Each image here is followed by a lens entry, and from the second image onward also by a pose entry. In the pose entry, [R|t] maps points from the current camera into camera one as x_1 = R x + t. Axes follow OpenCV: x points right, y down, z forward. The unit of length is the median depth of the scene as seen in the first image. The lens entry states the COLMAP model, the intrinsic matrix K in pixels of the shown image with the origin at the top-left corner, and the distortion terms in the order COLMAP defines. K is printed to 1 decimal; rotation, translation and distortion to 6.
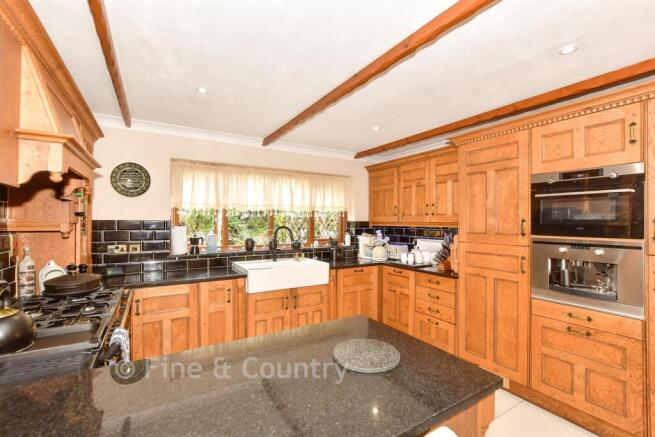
lens RADIAL K [[292.5, 0, 329.8], [0, 292.5, 220.0], [0, 0, 1]] dist [-0.002591, -0.000084]
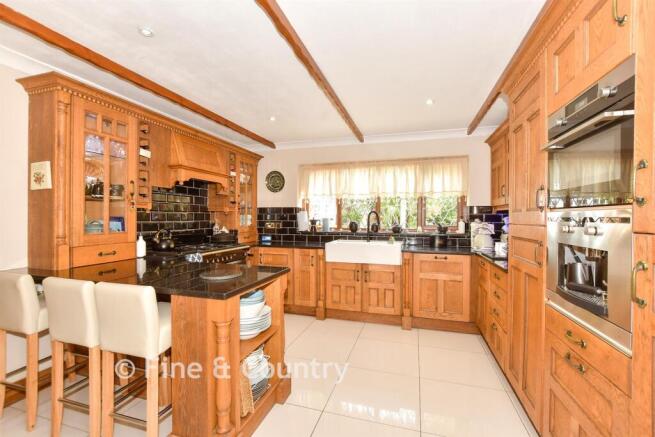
lens RADIAL K [[292.5, 0, 330.6], [0, 292.5, 216.4], [0, 0, 1]] dist [-0.002591, -0.000084]
pose [[0.668832, -0.005078, -0.743396, 0.613638], [0.001260, 0.999983, -0.005696, 0.053376], [0.743413, 0.002873, 0.668827, 0.137877]]
